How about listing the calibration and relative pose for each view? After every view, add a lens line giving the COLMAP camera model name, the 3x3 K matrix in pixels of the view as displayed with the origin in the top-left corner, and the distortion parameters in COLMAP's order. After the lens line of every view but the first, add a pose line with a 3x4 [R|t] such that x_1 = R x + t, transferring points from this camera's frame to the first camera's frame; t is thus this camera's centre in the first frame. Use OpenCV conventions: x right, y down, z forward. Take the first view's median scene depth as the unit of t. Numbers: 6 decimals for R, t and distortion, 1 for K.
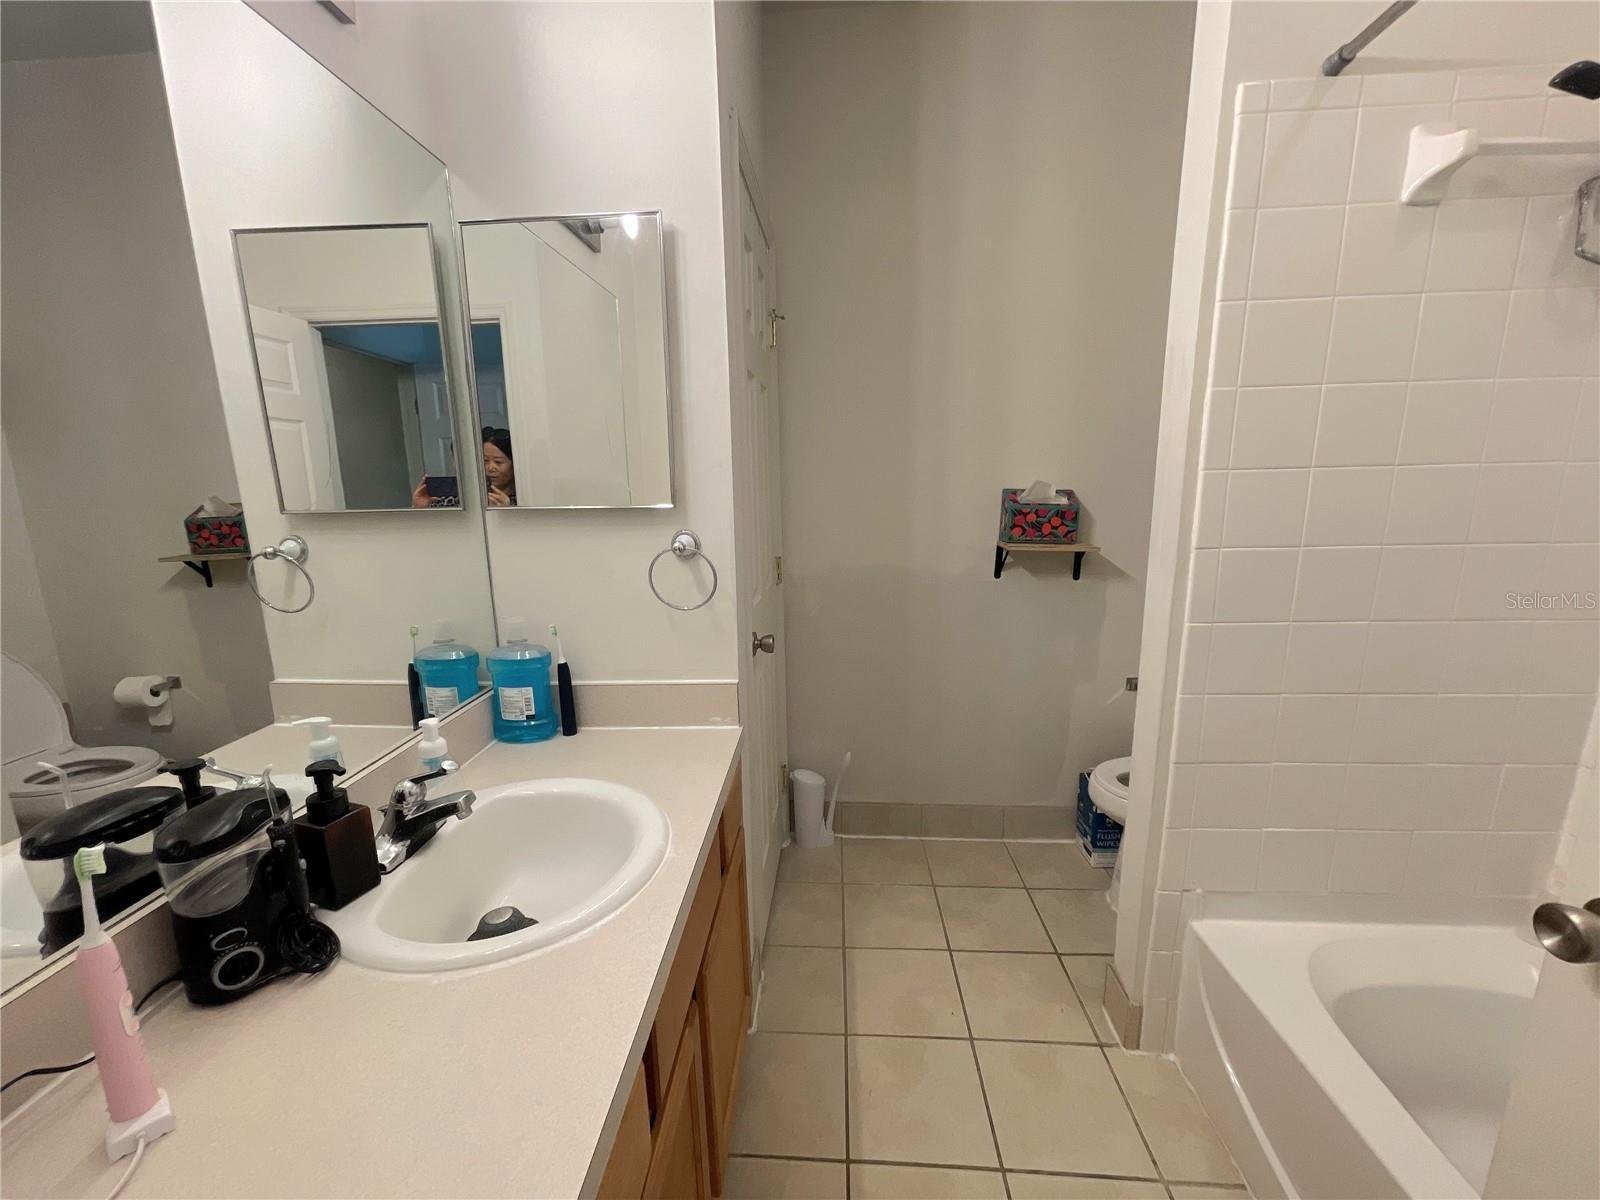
lens RADIAL K [[646.8, 0, 798.5], [0, 646.8, 604.8], [0, 0, 1]] dist [-0.001834, 0.000707]
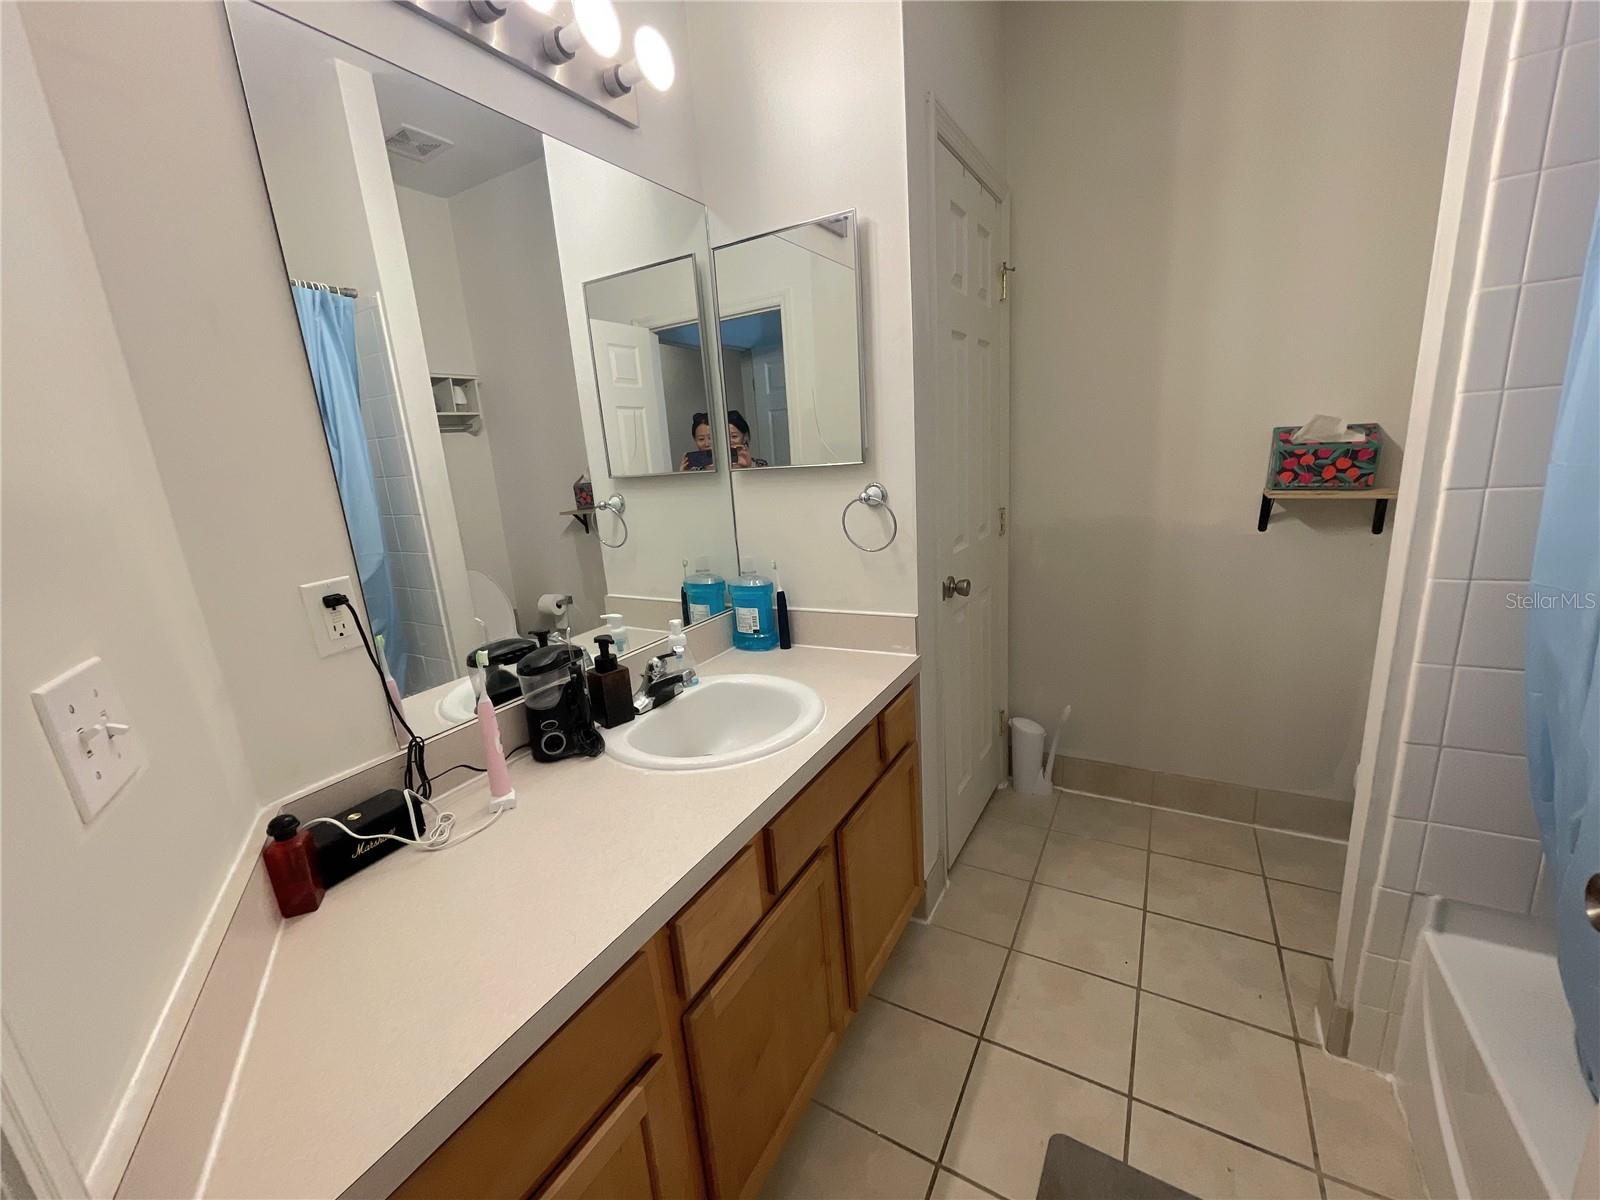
lens RADIAL K [[646.8, 0, 795.0], [0, 646.8, 601.4], [0, 0, 1]] dist [-0.001834, 0.000707]
pose [[0.895240, 0.056720, -0.441959, 0.208776], [-0.030520, 0.997341, 0.066176, 0.023905], [0.444537, -0.045755, 0.894591, -0.110614]]
